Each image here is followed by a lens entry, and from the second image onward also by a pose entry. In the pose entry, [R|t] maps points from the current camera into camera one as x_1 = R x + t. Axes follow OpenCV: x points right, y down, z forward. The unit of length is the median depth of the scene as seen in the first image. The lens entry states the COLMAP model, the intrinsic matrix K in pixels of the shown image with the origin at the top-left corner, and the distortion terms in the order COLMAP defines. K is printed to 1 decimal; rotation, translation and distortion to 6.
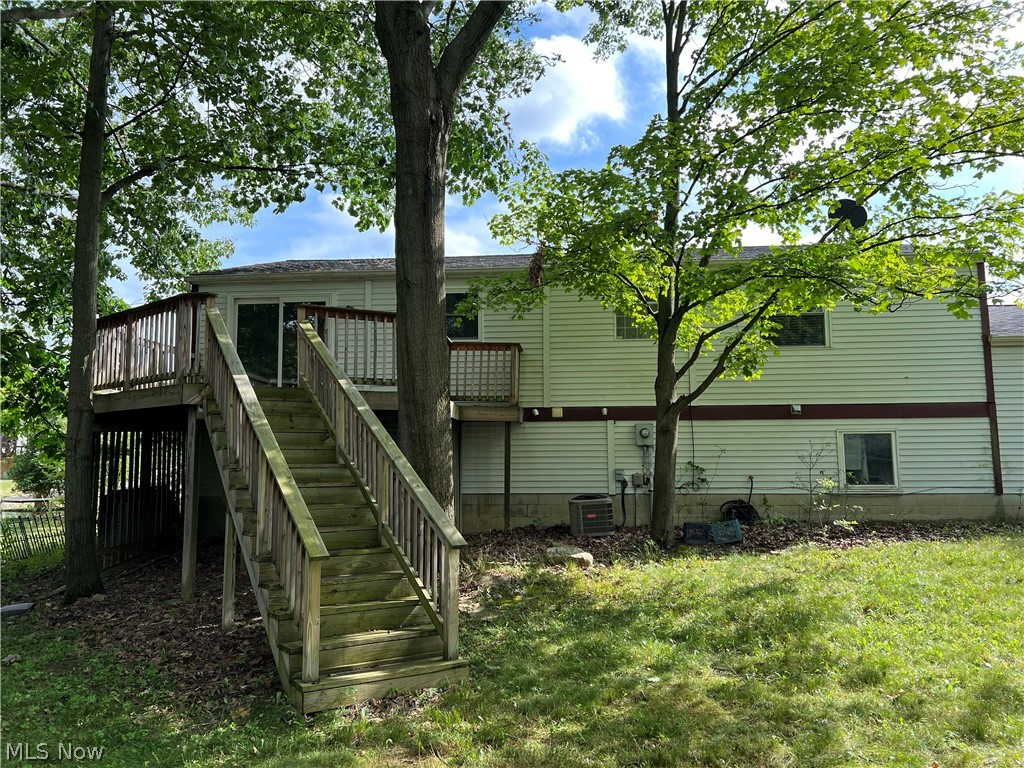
lens RADIAL K [[765.2, 0, 512.6], [0, 765.2, 382.6], [0, 0, 1]] dist [0.075678, -0.088663]
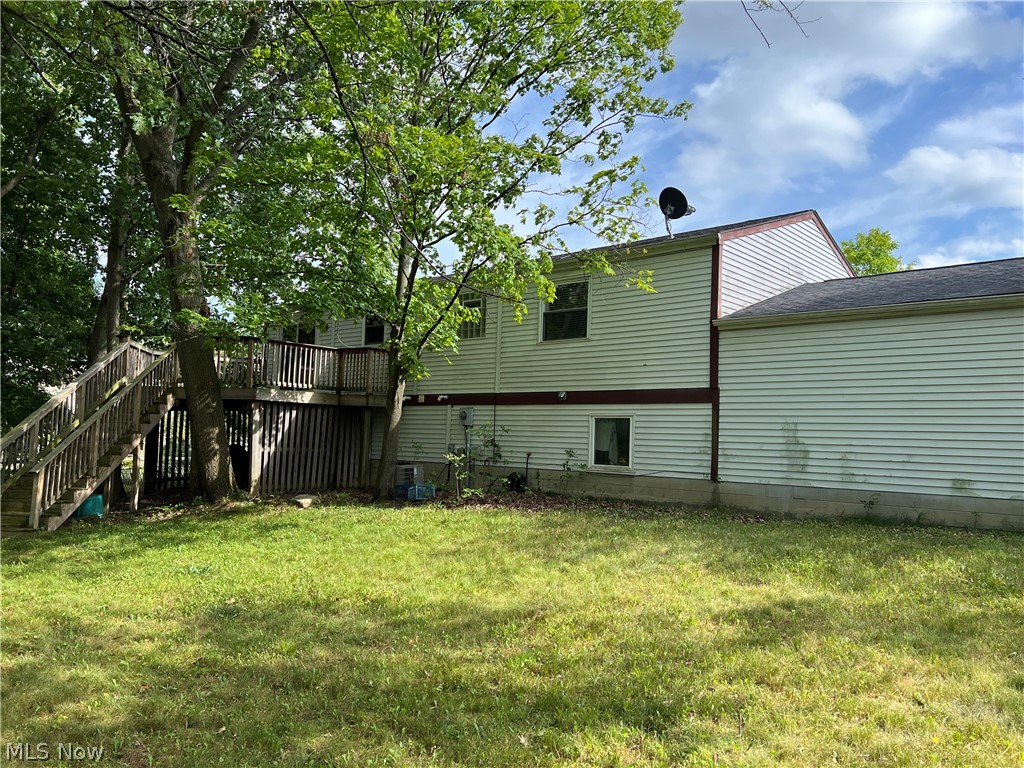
lens RADIAL K [[765.2, 0, 512.2], [0, 765.2, 383.6], [0, 0, 1]] dist [0.075678, -0.088663]
pose [[0.794941, -0.011229, -0.606582, 0.998243], [0.021692, 0.999715, 0.009921, 0.004310], [0.606298, -0.021045, 0.794959, 0.068631]]
